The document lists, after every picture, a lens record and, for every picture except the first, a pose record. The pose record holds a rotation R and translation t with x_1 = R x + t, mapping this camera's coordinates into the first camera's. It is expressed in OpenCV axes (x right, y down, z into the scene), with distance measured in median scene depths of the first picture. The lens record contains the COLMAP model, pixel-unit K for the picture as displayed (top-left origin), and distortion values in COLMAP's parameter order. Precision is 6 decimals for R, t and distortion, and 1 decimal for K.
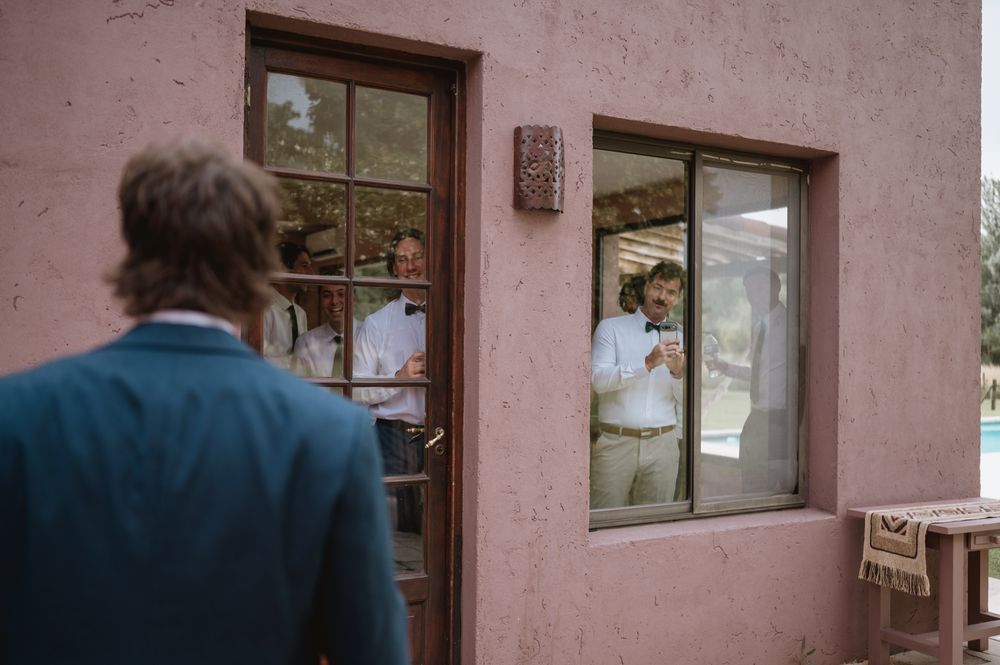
lens RADIAL K [[998.9, 0, 500.0], [0, 998.9, 332.5], [0, 0, 1]] dist [-0.006037, -0.002656]
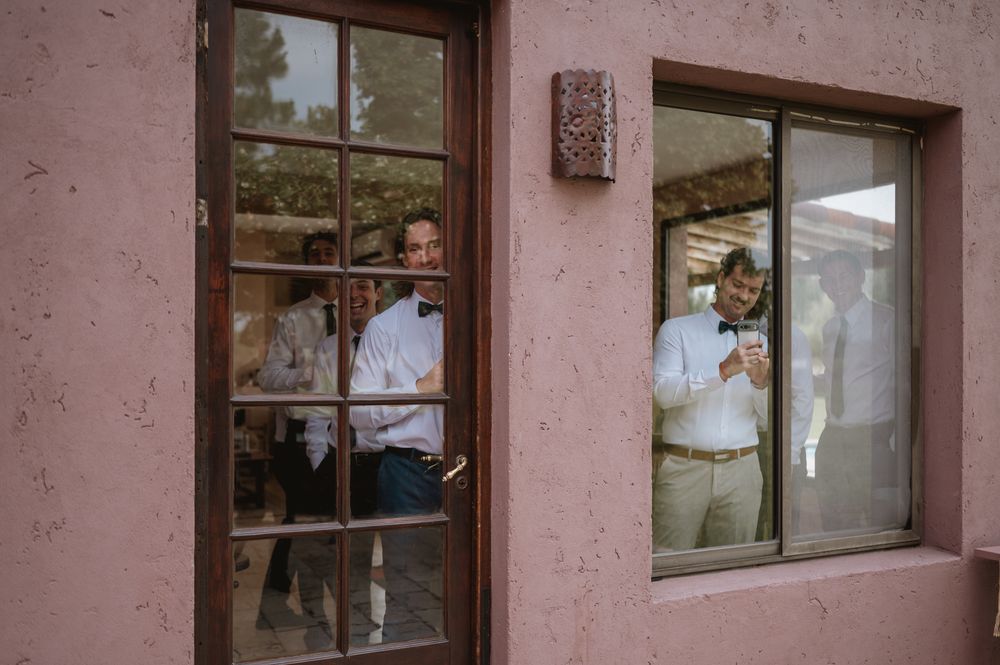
lens RADIAL K [[1001.7, 0, 501.1], [0, 1001.7, 373.9], [0, 0, 1]] dist [0.001904, -0.001222]
pose [[0.997779, -0.011108, -0.065674, 0.022523], [0.013252, 0.999391, 0.032295, 0.004600], [0.065275, -0.033093, 0.997318, 0.191609]]
